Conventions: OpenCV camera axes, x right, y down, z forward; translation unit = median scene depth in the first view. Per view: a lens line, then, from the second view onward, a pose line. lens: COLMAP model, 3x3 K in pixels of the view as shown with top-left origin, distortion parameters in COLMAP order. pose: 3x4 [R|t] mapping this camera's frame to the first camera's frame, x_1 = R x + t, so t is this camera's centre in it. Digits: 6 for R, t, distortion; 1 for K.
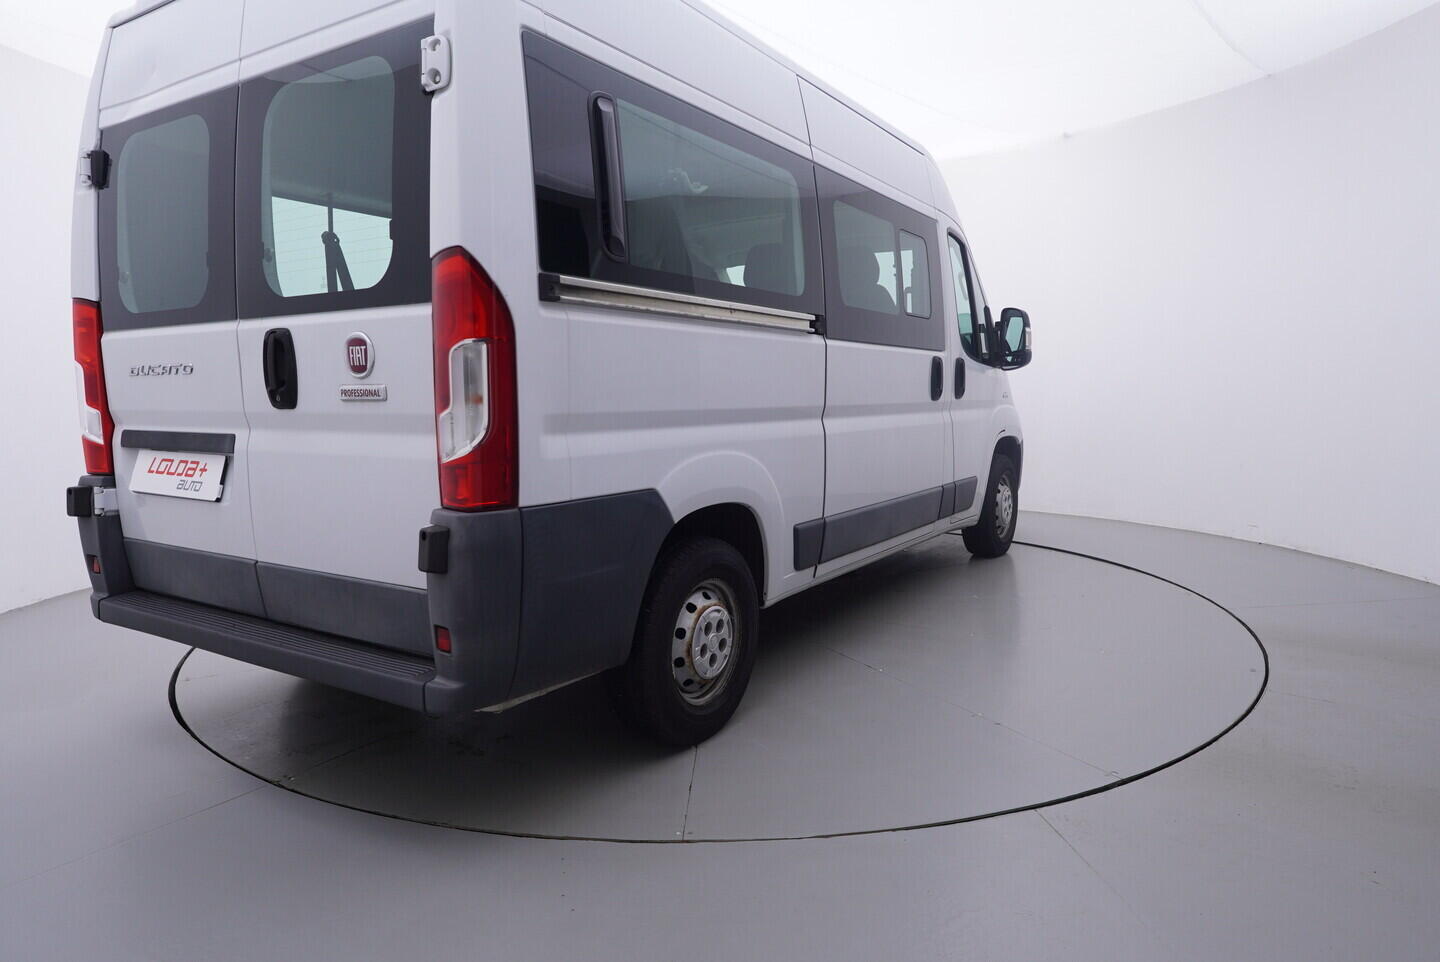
lens RADIAL K [[890.6, 0, 750.2], [0, 890.6, 479.6], [0, 0, 1]] dist [0.024950, -0.000749]
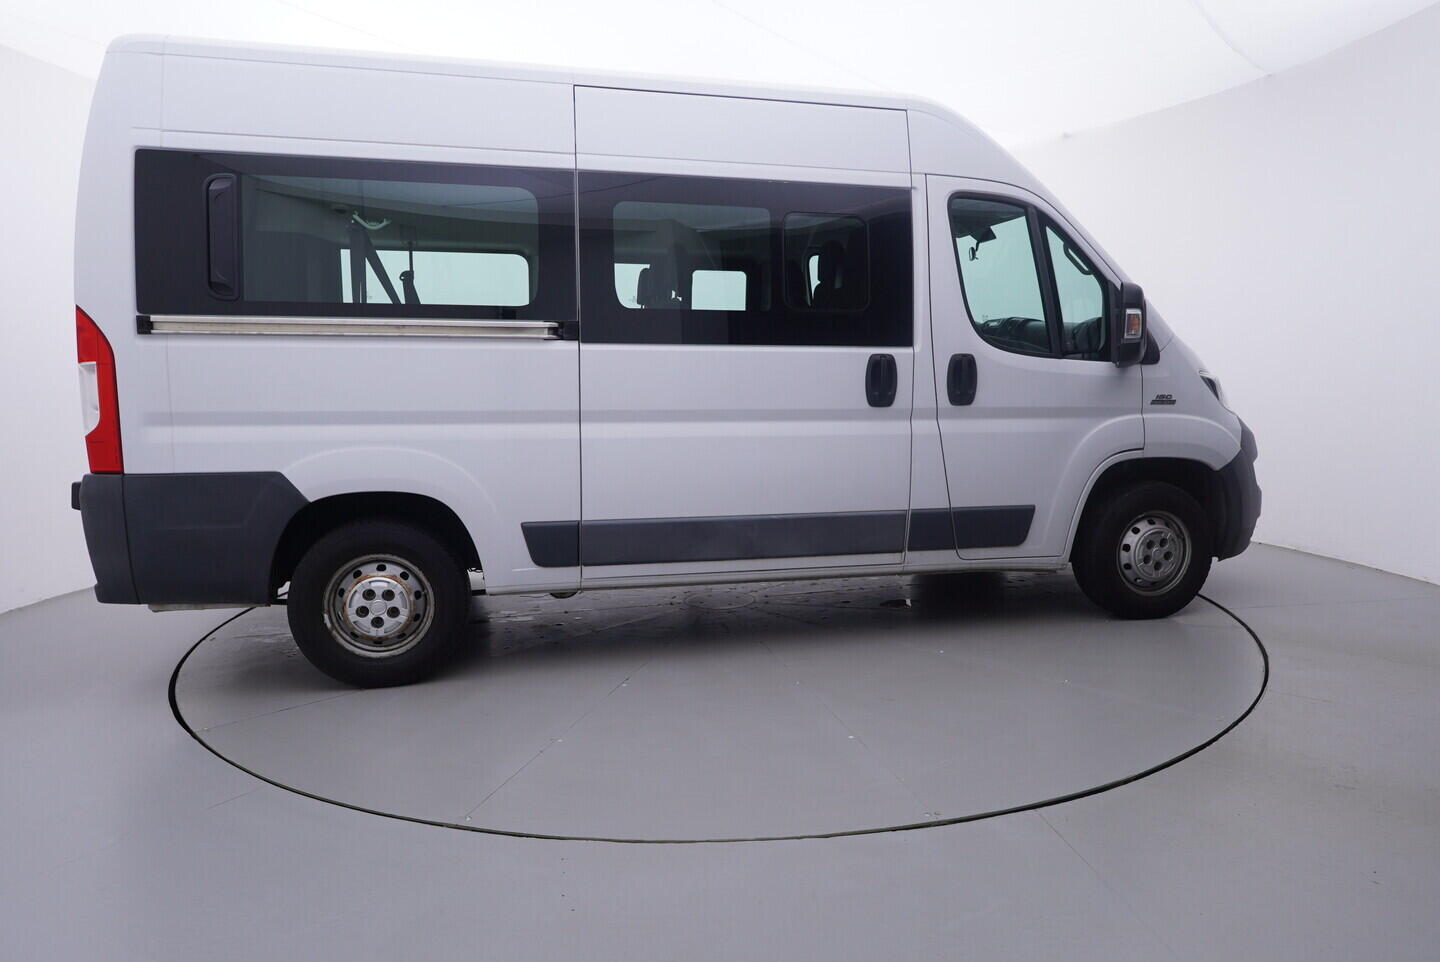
lens RADIAL K [[890.6, 0, 720.3], [0, 890.6, 466.5], [0, 0, 1]] dist [0.024950, -0.000749]
pose [[0.700227, 0.084930, -0.708851, 1.079242], [-0.076071, 0.996122, 0.044204, -0.089595], [0.709856, 0.022971, 0.703972, 0.472515]]
